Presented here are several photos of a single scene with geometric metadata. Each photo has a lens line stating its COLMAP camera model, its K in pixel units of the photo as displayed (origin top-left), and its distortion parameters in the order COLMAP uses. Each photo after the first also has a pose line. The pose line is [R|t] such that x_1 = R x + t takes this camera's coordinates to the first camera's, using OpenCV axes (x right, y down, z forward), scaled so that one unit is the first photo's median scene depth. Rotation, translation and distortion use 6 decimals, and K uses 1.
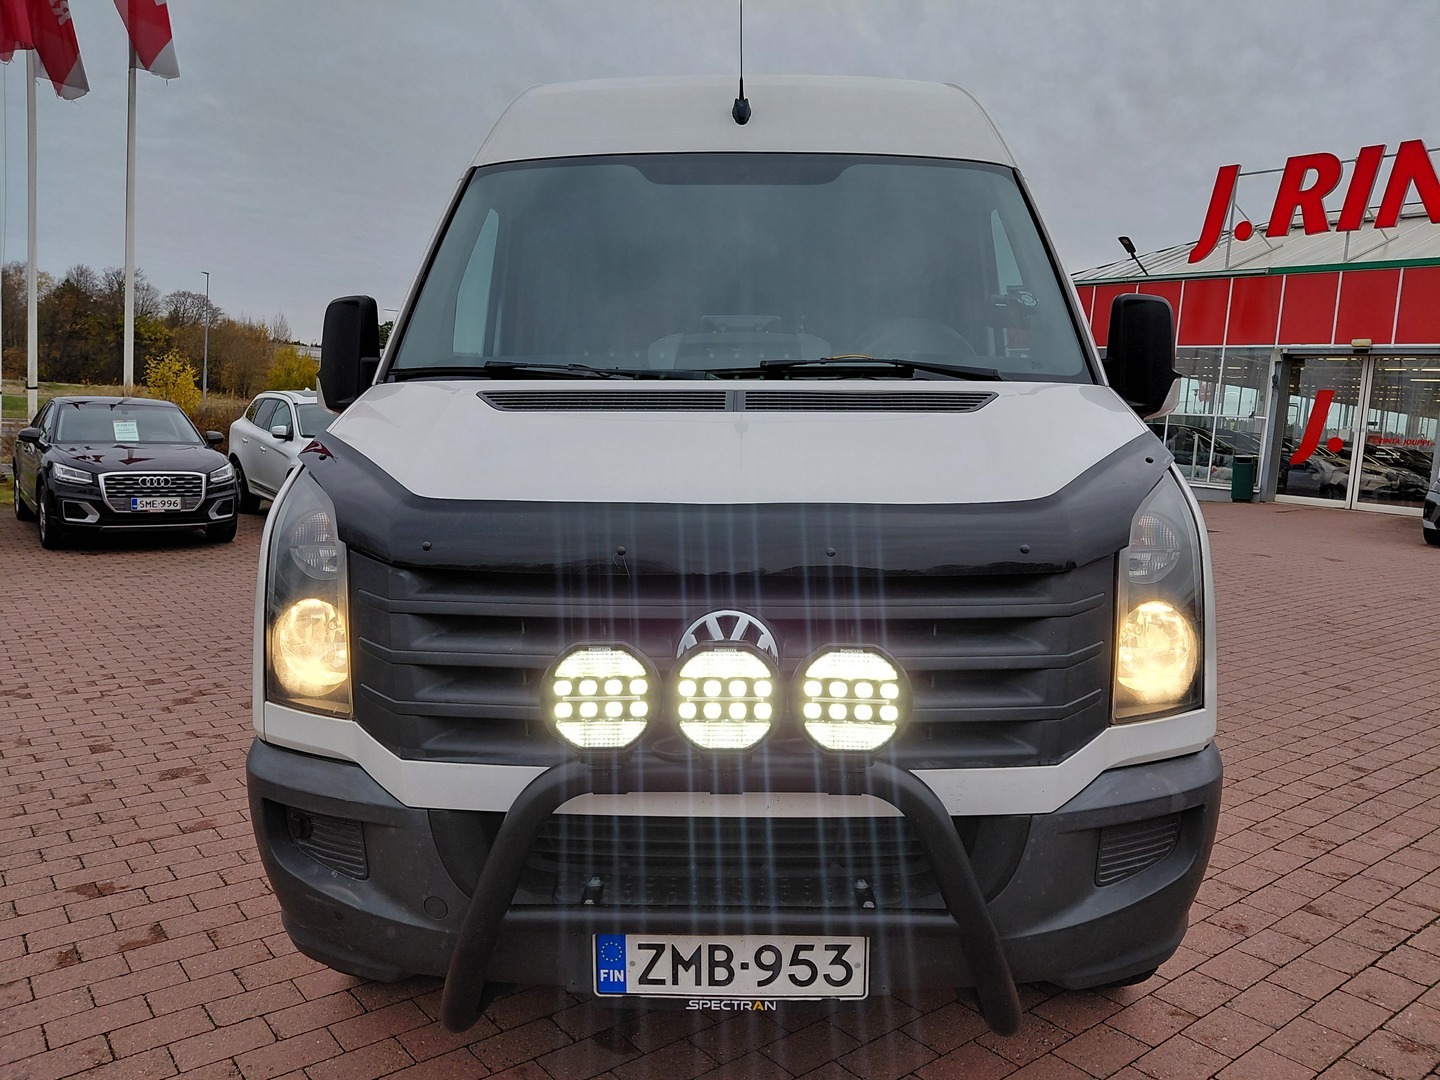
lens RADIAL K [[1070.5, 0, 724.3], [0, 1070.5, 542.9], [0, 0, 1]] dist [0.019690, -0.009028]
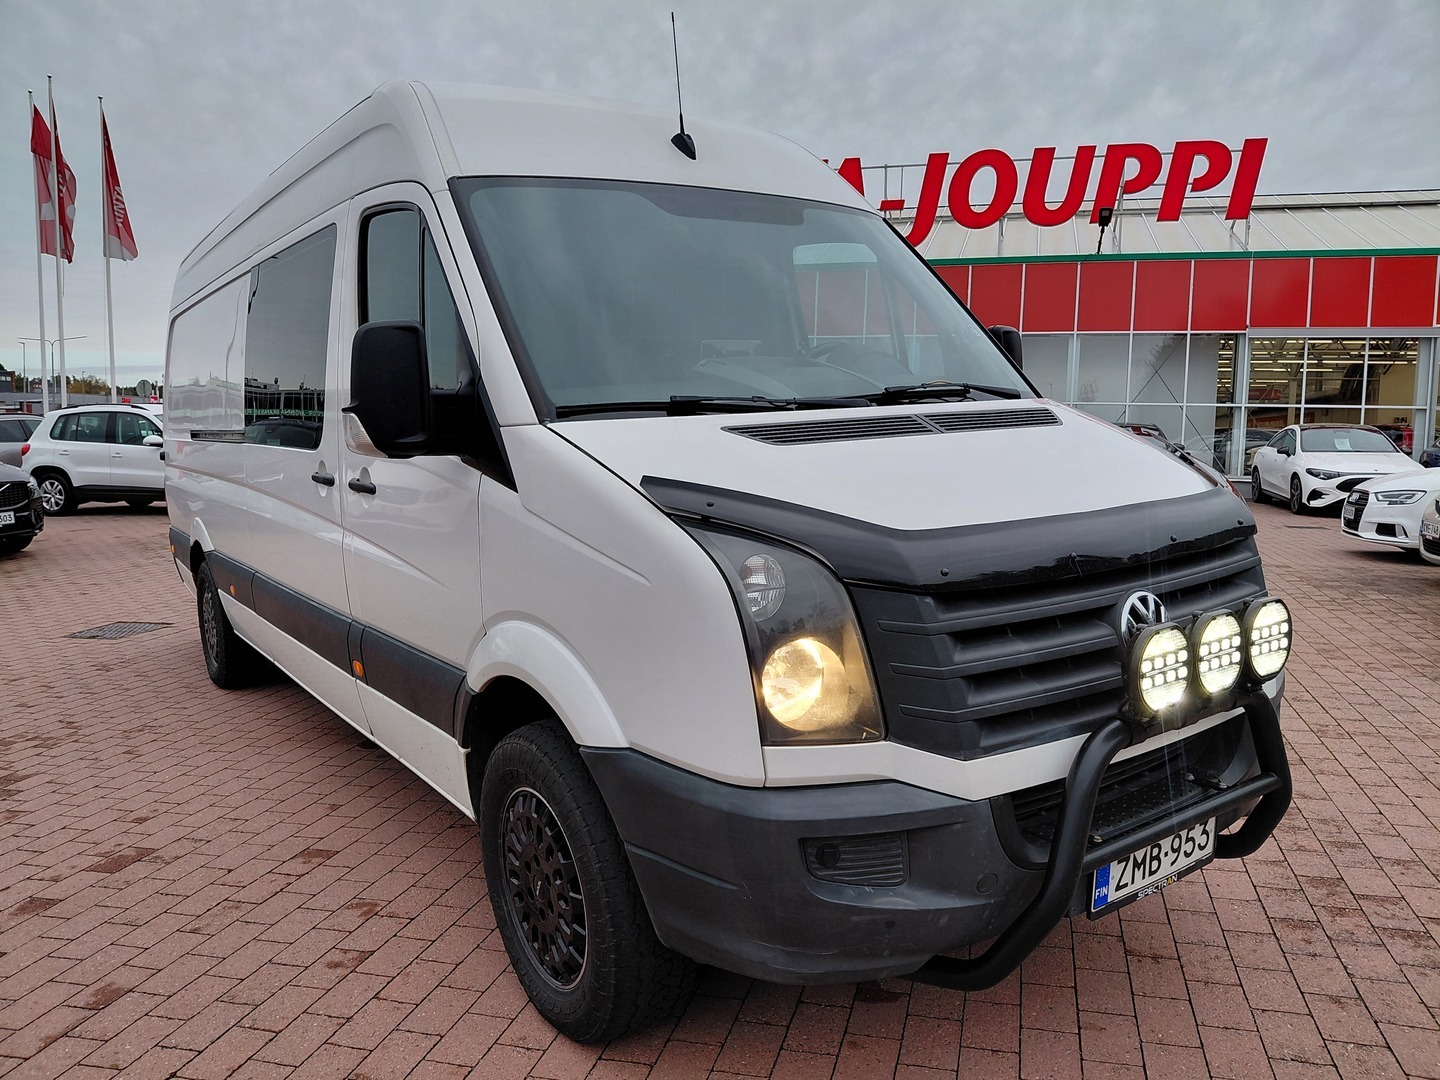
lens RADIAL K [[1070.5, 0, 725.9], [0, 1070.5, 533.5], [0, 0, 1]] dist [0.019690, -0.009028]
pose [[0.797790, -0.101247, 0.594374, -0.623411], [0.095748, 0.994565, 0.040900, -0.058346], [-0.595284, 0.024281, 0.803148, 0.128523]]
